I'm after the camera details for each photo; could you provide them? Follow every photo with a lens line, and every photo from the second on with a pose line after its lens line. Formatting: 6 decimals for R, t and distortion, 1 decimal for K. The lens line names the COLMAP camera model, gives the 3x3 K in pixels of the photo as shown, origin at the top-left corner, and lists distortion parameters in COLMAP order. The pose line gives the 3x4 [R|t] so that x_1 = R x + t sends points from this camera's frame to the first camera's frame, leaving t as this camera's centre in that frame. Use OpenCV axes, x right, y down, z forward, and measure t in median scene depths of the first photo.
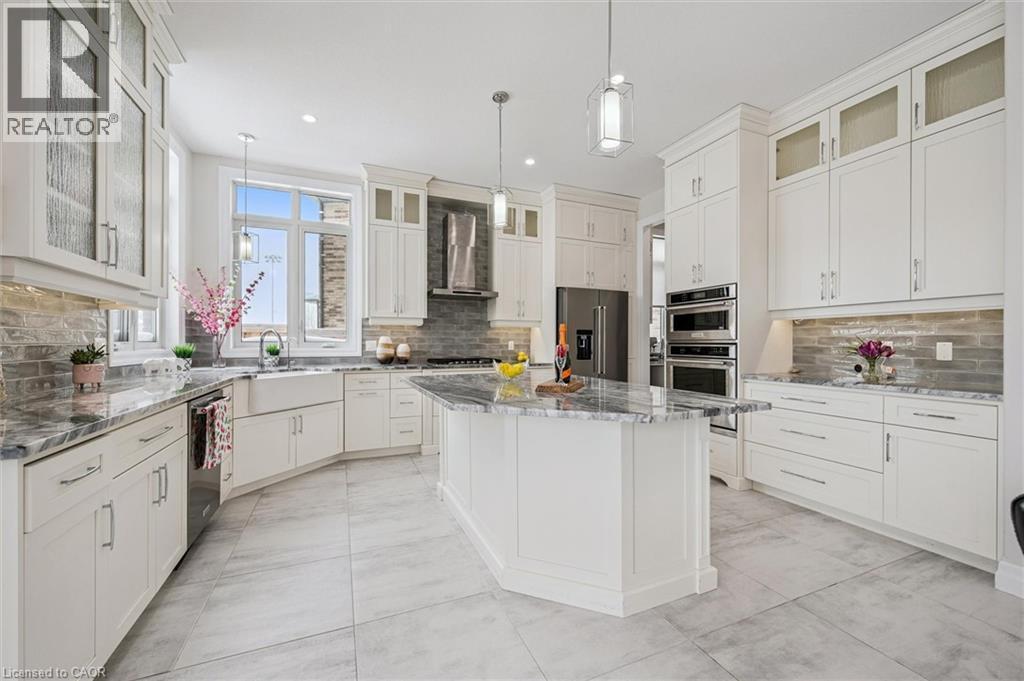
lens RADIAL K [[404.2, 0, 512.3], [0, 404.2, 341.8], [0, 0, 1]] dist [-0.001674, -0.000409]
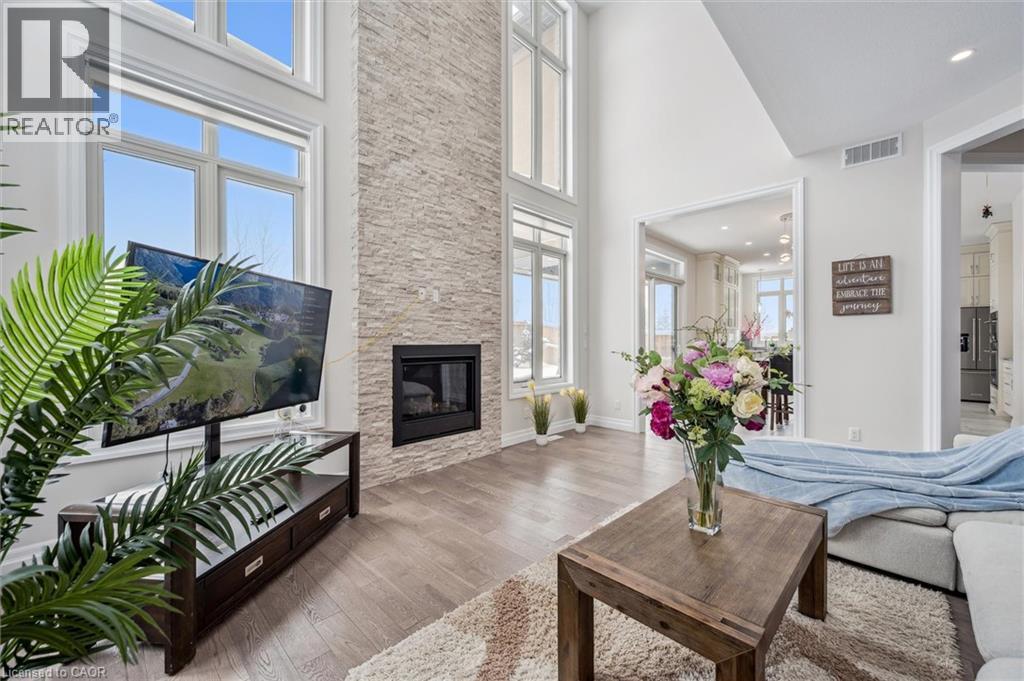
lens RADIAL K [[404.2, 0, 509.8], [0, 404.2, 342.4], [0, 0, 1]] dist [-0.001674, -0.000409]
pose [[0.366425, -0.001318, -0.930447, 1.119052], [0.000418, 0.999999, -0.001251, 0.008391], [0.930448, 0.000069, 0.366425, -1.406453]]
